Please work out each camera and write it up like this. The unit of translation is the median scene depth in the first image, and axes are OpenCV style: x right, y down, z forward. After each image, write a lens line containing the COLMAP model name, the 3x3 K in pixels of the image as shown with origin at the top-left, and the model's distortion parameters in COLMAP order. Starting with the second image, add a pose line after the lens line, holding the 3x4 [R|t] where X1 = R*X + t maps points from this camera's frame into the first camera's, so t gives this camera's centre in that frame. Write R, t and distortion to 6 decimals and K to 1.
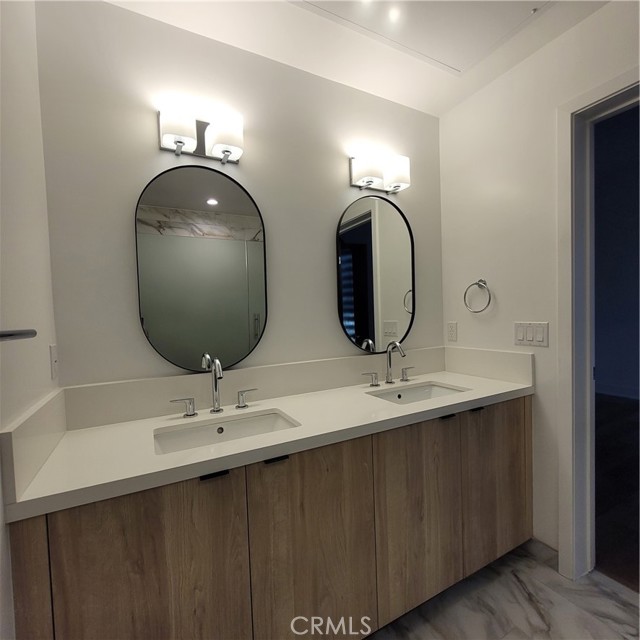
lens RADIAL K [[334.4, 0, 321.2], [0, 334.4, 322.8], [0, 0, 1]] dist [0.000468, -0.001979]
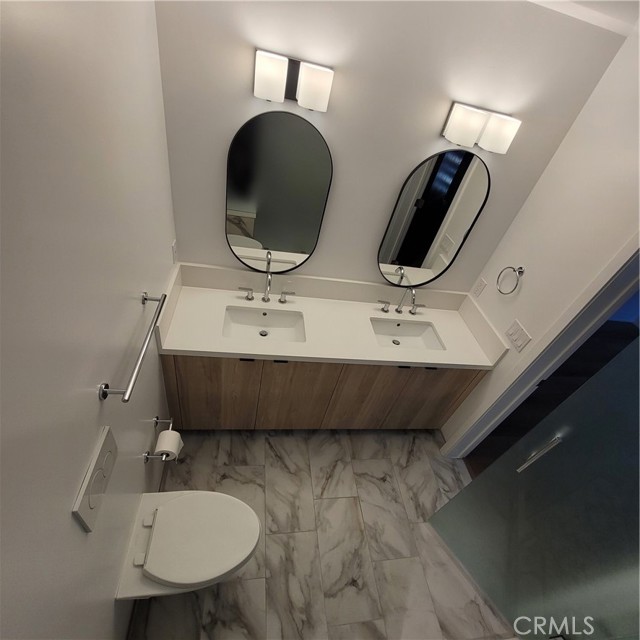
lens RADIAL K [[334.4, 0, 319.8], [0, 334.4, 325.7], [0, 0, 1]] dist [0.000468, -0.001979]
pose [[0.905147, 0.407751, -0.120202, 0.145535], [-0.246882, 0.734410, 0.632211, -0.691628], [0.346062, -0.542568, 0.765415, -0.155796]]
